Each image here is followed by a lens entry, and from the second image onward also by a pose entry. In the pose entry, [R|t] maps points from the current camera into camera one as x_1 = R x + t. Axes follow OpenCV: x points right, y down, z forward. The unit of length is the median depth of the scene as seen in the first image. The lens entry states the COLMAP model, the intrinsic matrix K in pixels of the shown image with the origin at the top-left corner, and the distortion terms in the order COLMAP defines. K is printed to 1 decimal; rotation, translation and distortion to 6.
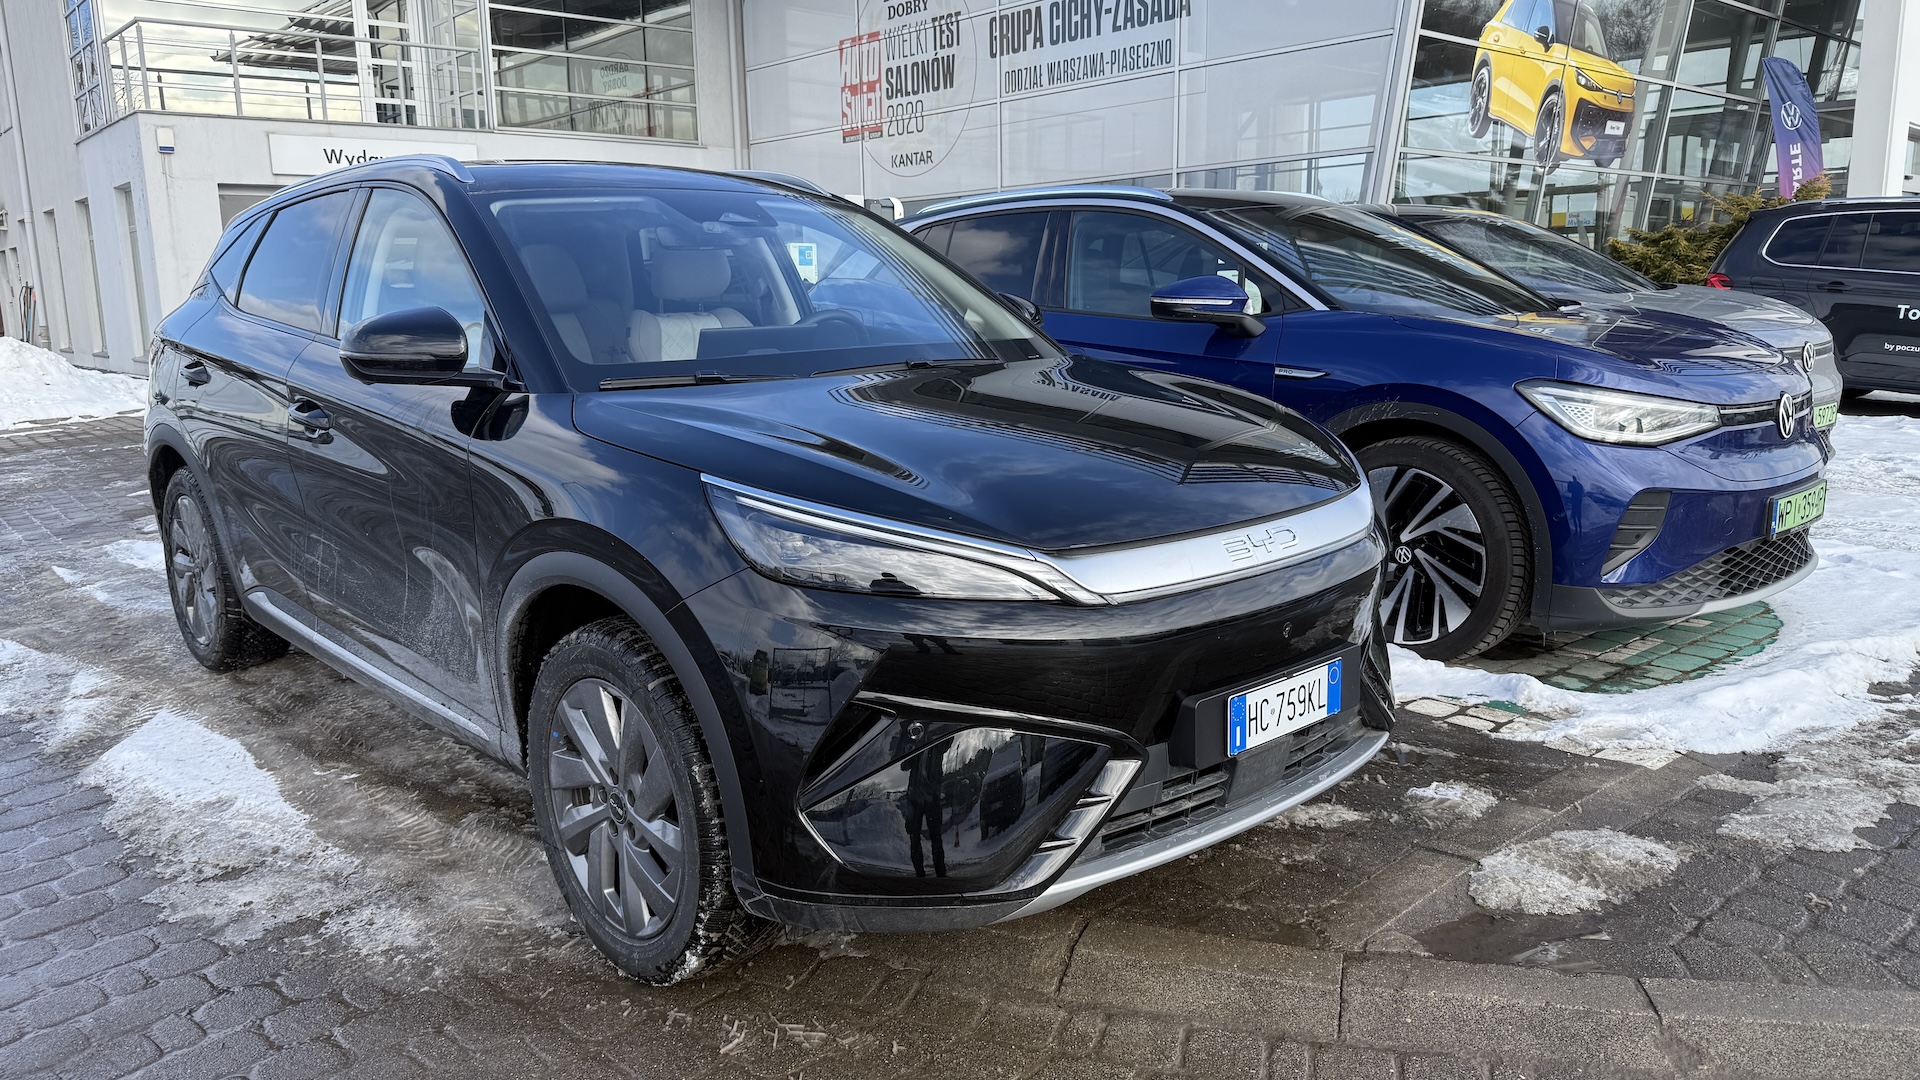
lens RADIAL K [[1392.2, 0, 960.0], [0, 1392.2, 540.0], [0, 0, 1]] dist [0.002149, 0.000807]
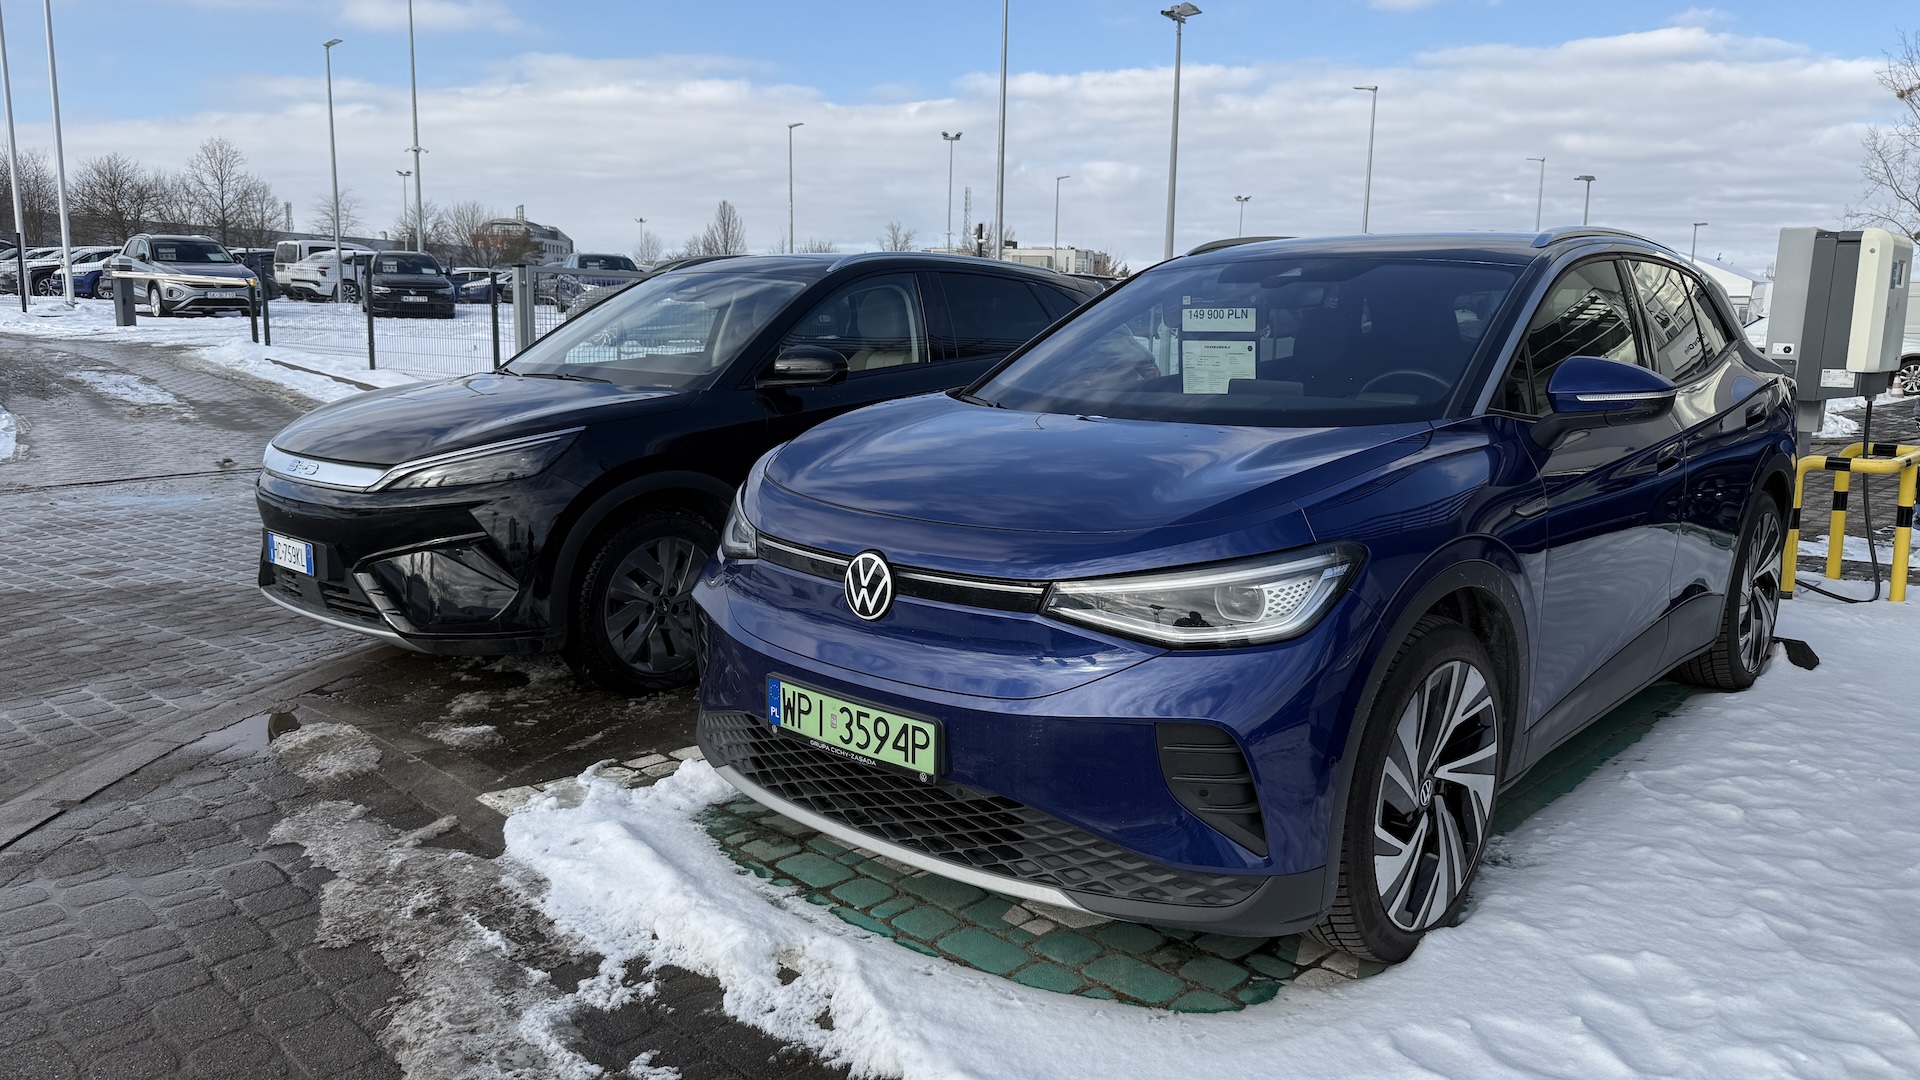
lens RADIAL K [[1343.1, 0, 910.2], [0, 1343.1, 436.5], [0, 0, 1]] dist [0.122709, -0.183662]
pose [[0.060669, 0.112728, -0.991772, 0.306670], [-0.193671, 0.976049, 0.099093, -0.056076], [0.979189, 0.186066, 0.081048, 0.237365]]
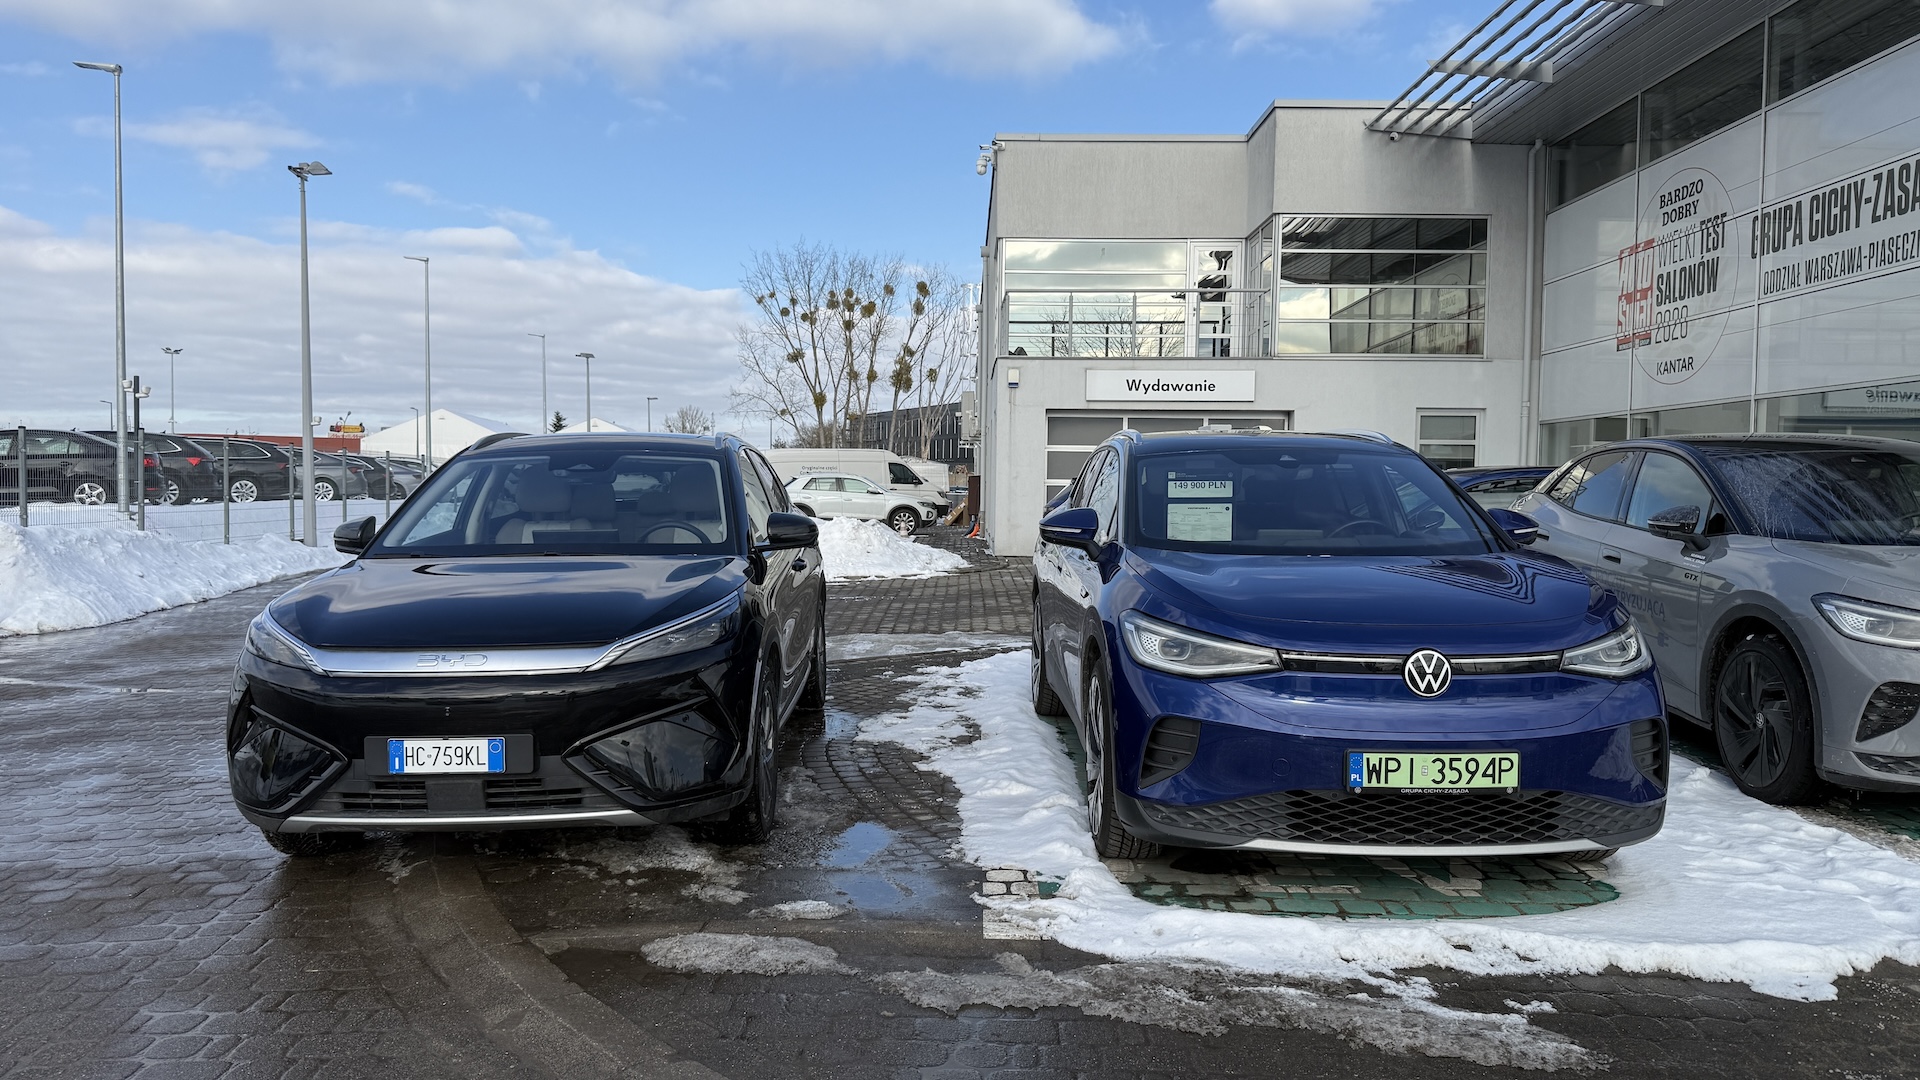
lens RADIAL K [[1343.1, 0, 910.2], [0, 1343.1, 436.5], [0, 0, 1]] dist [0.122709, -0.183662]
pose [[0.736917, 0.000410, -0.675983, 0.243943], [-0.143382, 0.977341, -0.155714, -0.012143], [0.660601, 0.211672, 0.720278, 0.008195]]
